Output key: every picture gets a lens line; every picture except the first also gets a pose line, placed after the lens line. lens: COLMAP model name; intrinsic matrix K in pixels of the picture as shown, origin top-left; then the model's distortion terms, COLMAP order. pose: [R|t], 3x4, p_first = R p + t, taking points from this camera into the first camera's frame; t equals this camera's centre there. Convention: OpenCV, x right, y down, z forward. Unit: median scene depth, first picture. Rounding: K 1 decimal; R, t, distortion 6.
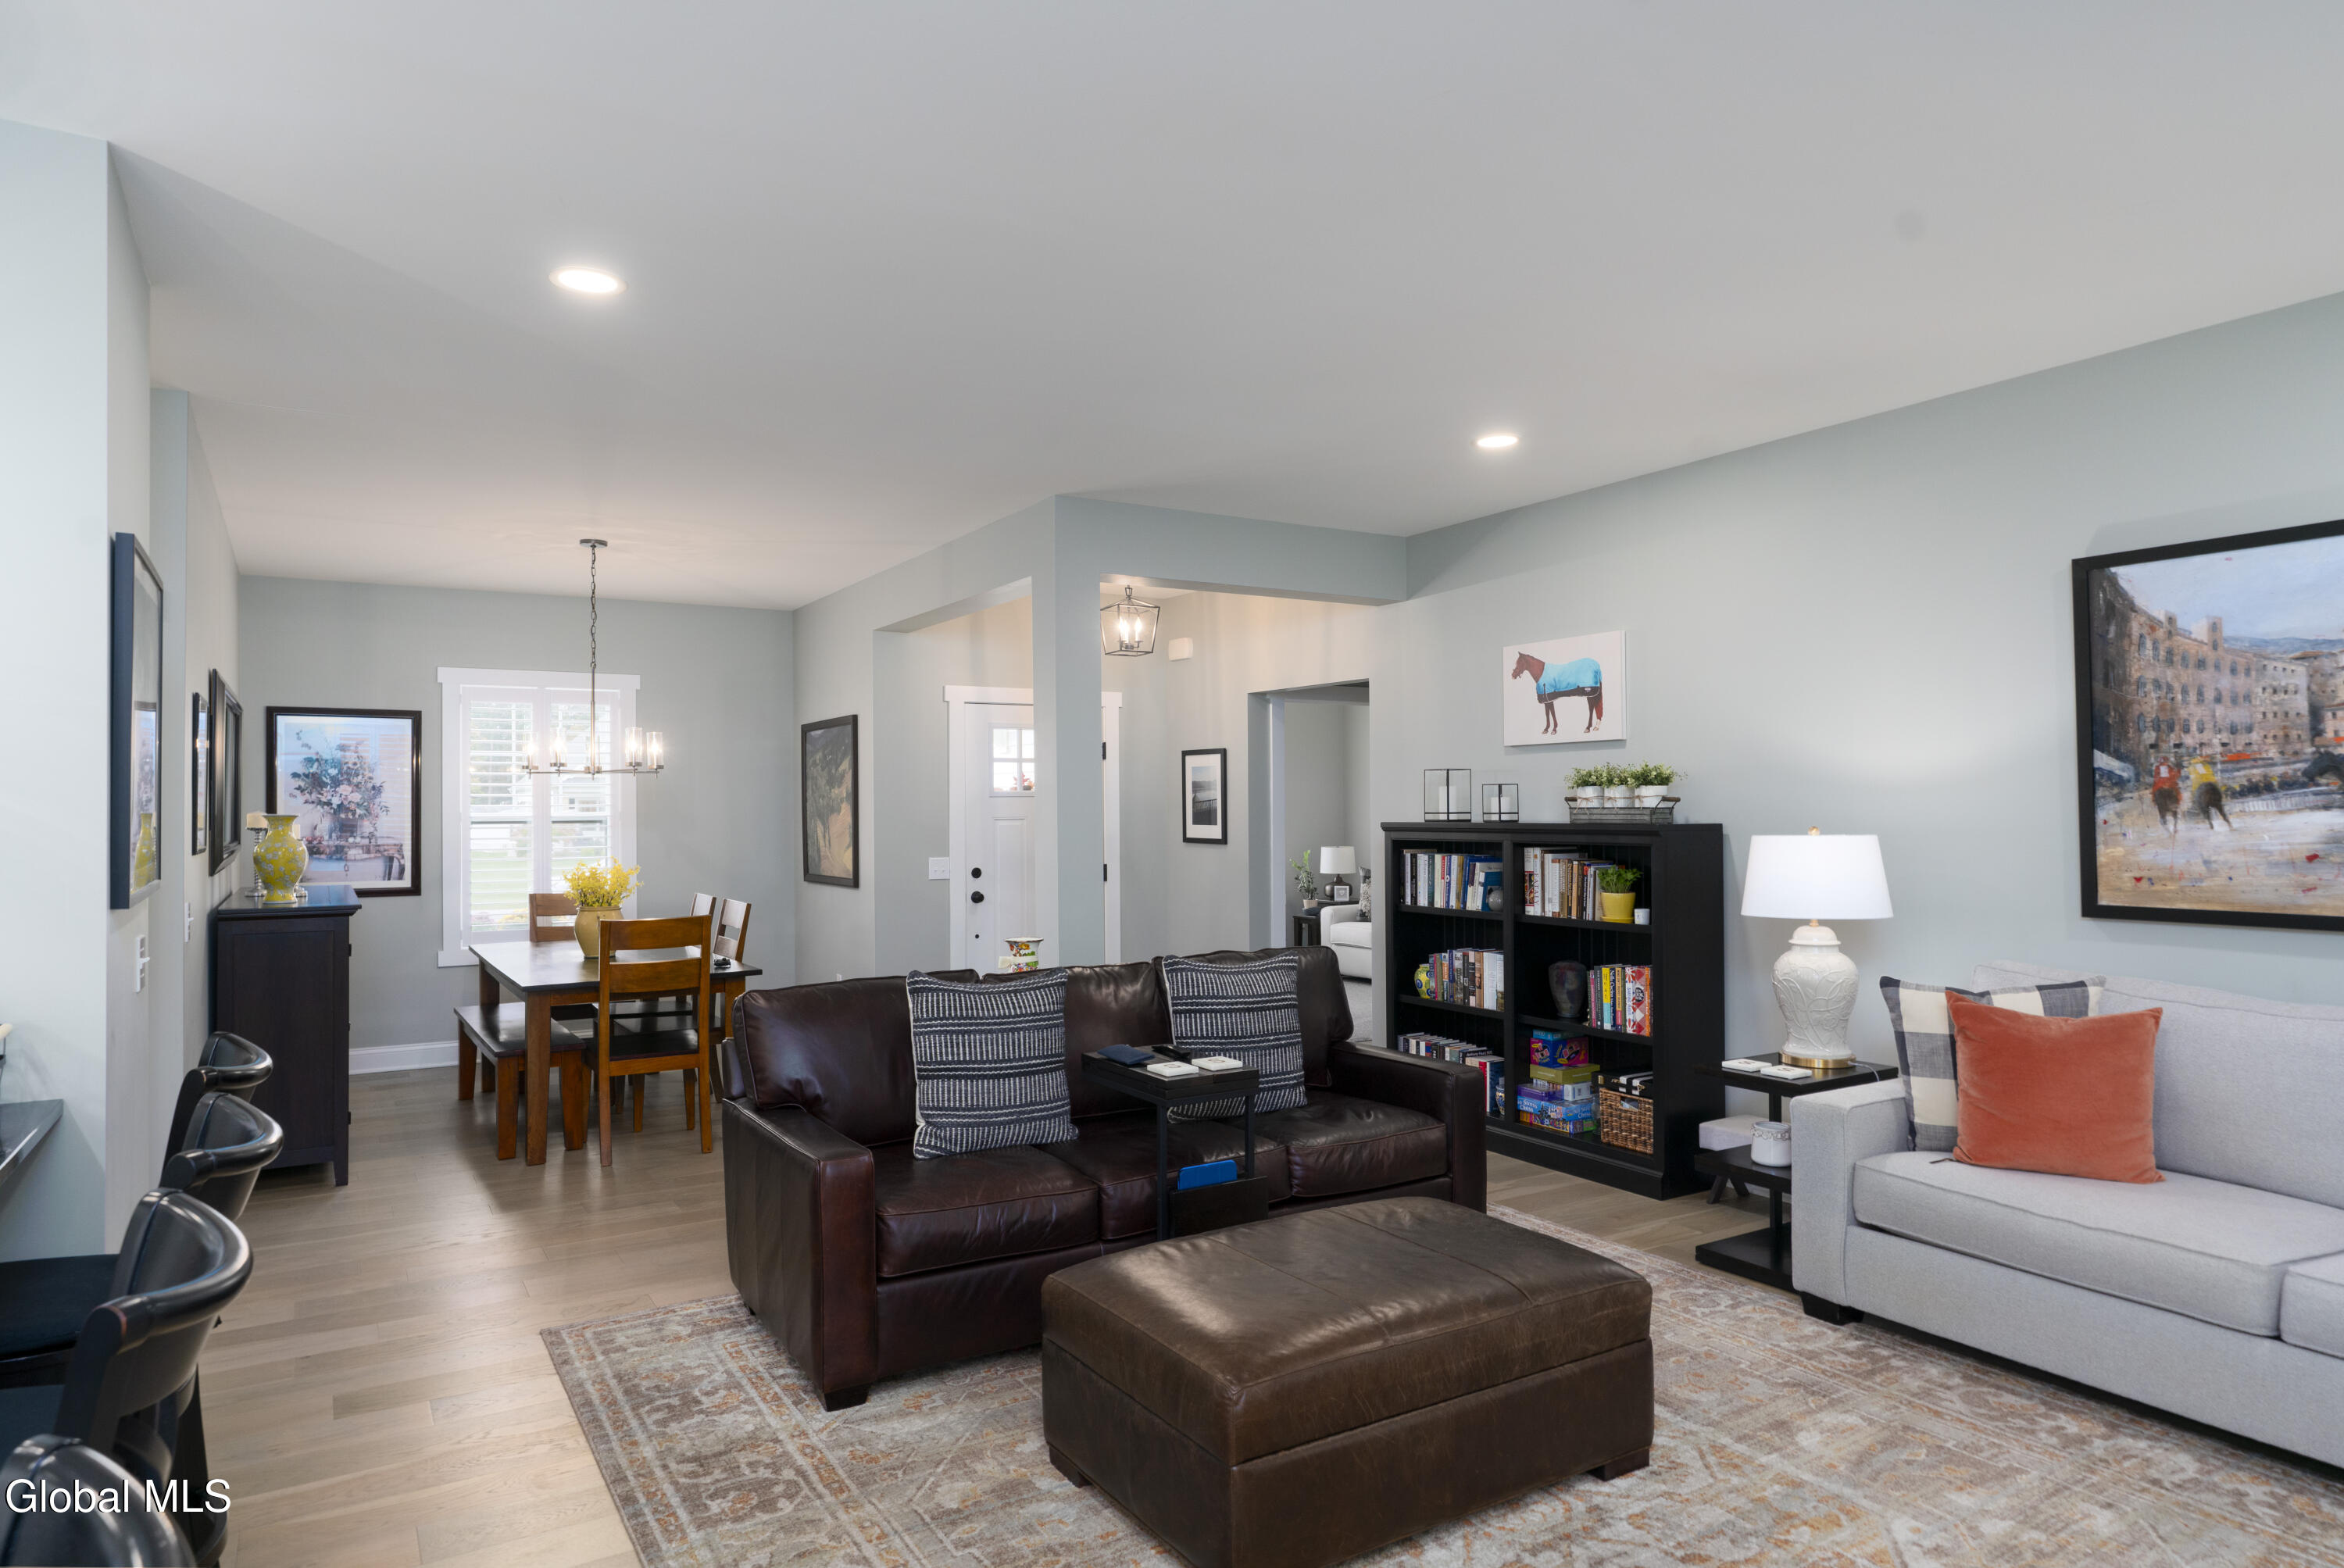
lens RADIAL K [[1398.6, 0, 1168.2], [0, 1398.6, 783.6], [0, 0, 1]] dist [-0.002978, 0.000341]
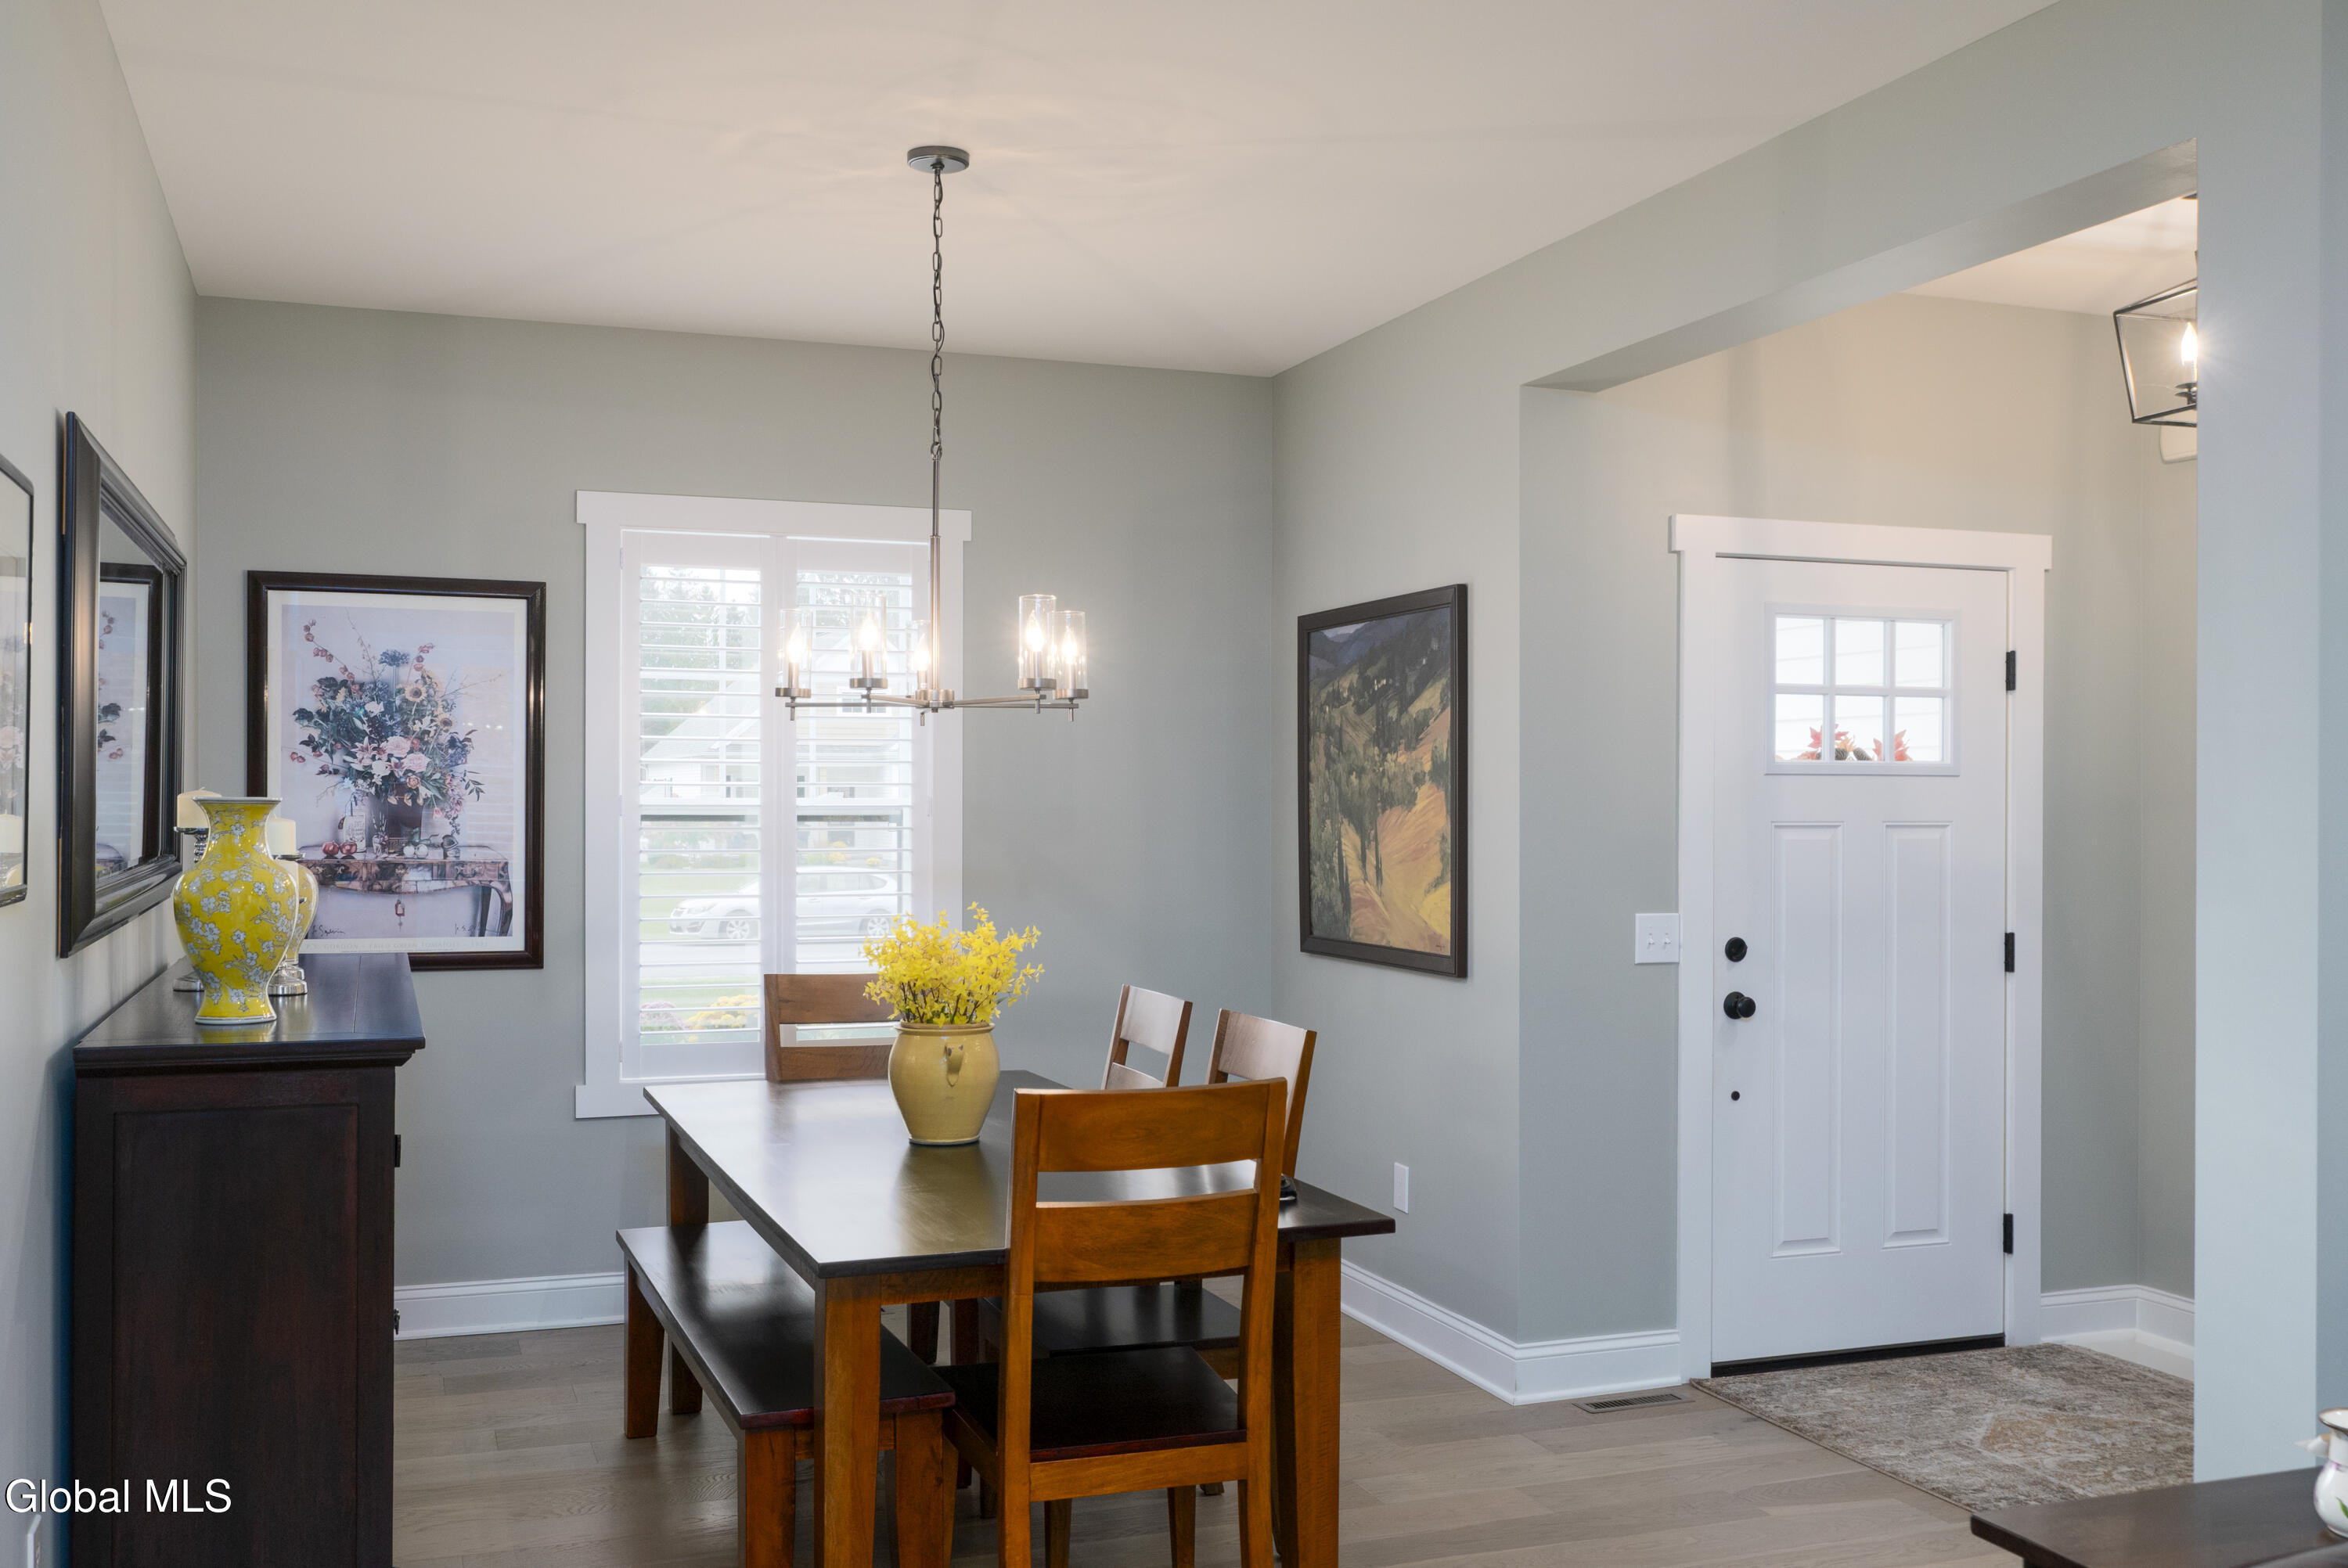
lens RADIAL K [[2079.3, 0, 1173.8], [0, 2079.3, 786.9], [0, 0, 1]] dist [-0.002975, -0.007510]
pose [[0.983439, 0.010549, -0.180931, -0.227085], [-0.008202, 0.999872, 0.013712, 0.007307], [0.181053, -0.012001, 0.983400, 0.397473]]
